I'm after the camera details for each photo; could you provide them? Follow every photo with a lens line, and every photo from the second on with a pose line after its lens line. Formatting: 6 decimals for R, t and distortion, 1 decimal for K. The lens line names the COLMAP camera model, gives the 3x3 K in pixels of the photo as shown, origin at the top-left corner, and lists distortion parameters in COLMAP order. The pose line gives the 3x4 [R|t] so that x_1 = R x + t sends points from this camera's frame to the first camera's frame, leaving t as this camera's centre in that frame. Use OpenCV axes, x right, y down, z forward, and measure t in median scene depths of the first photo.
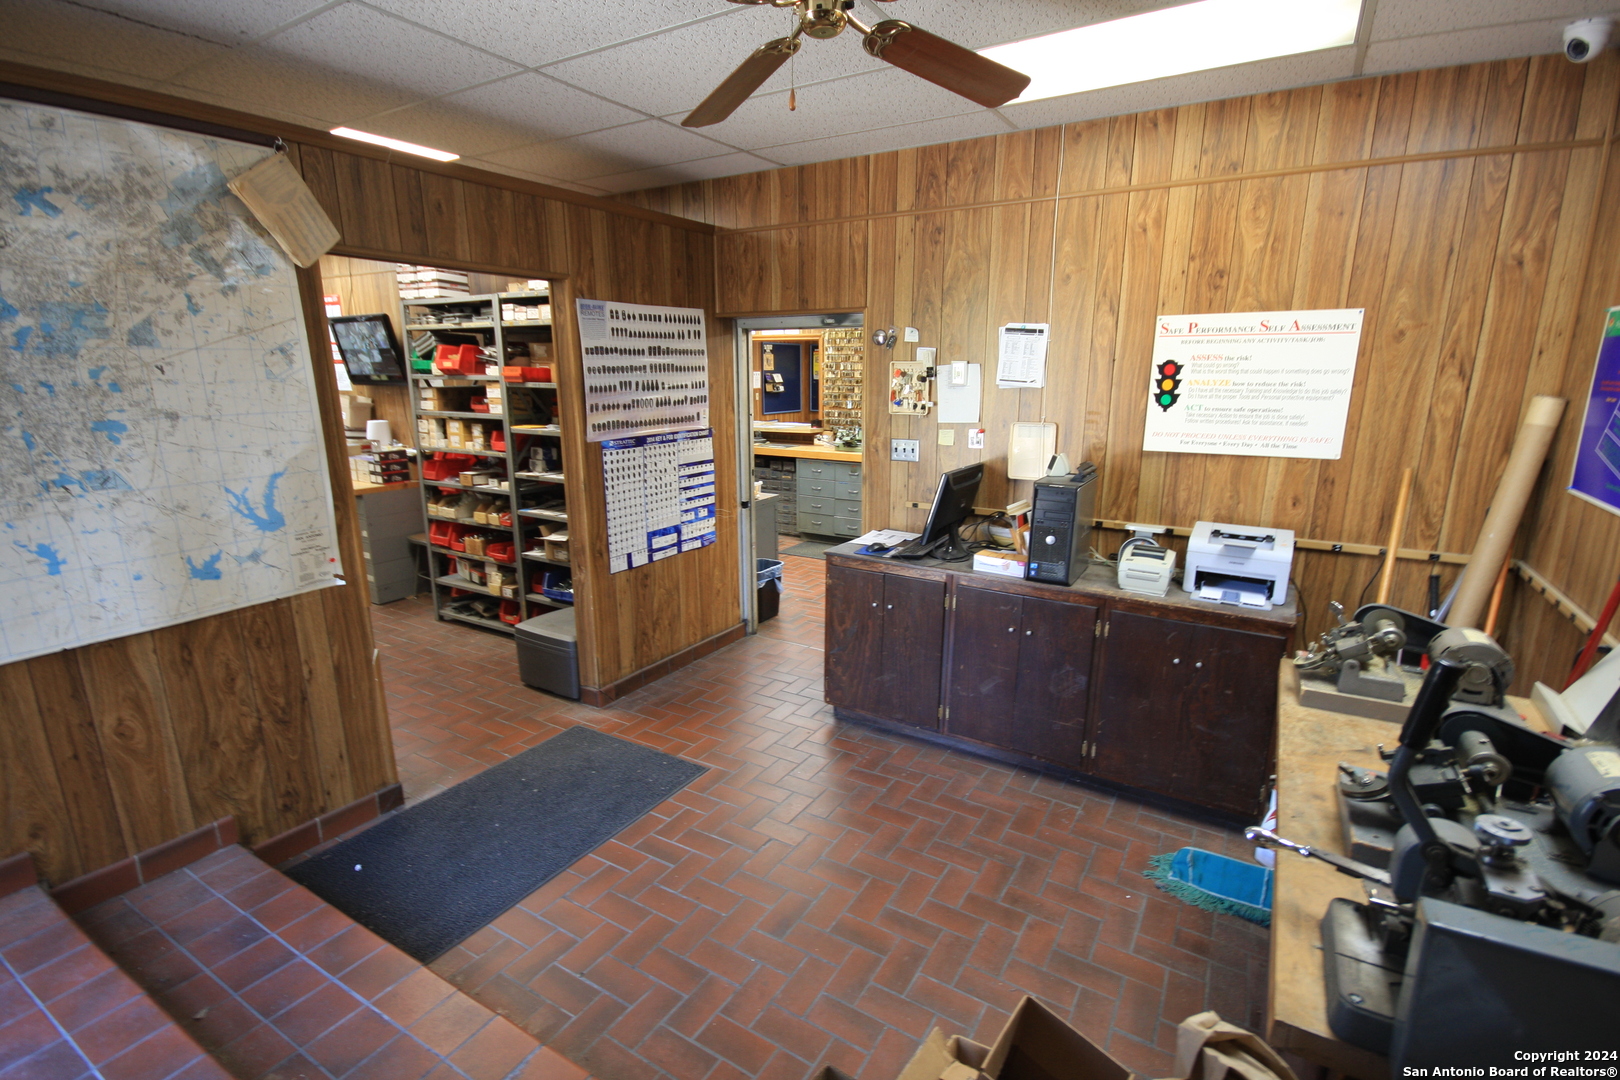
lens RADIAL K [[753.0, 0, 814.8], [0, 753.0, 545.9], [0, 0, 1]] dist [-0.002696, -0.000866]
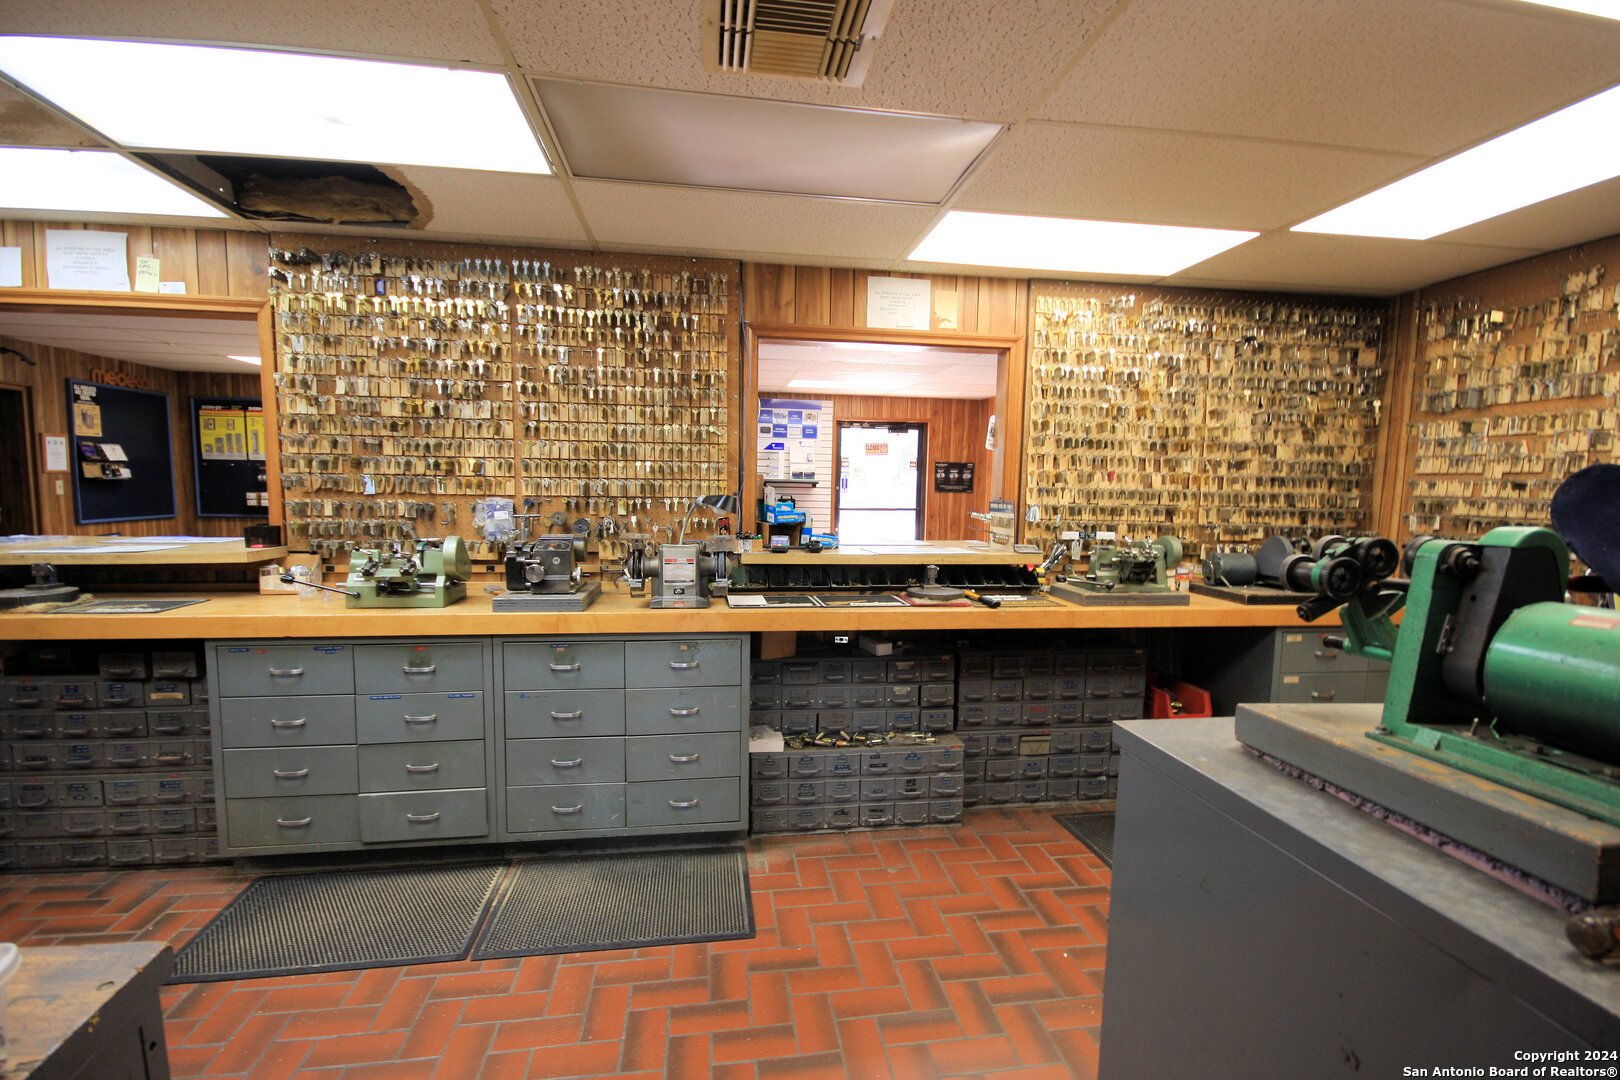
lens RADIAL K [[753.0, 0, 818.4], [0, 753.0, 546.1], [0, 0, 1]] dist [-0.002696, -0.000866]
pose [[0.762504, -0.052677, 0.644836, -0.029071], [0.137704, 0.987057, -0.082198, -0.091072], [-0.632160, 0.151473, 0.759888, 0.556565]]
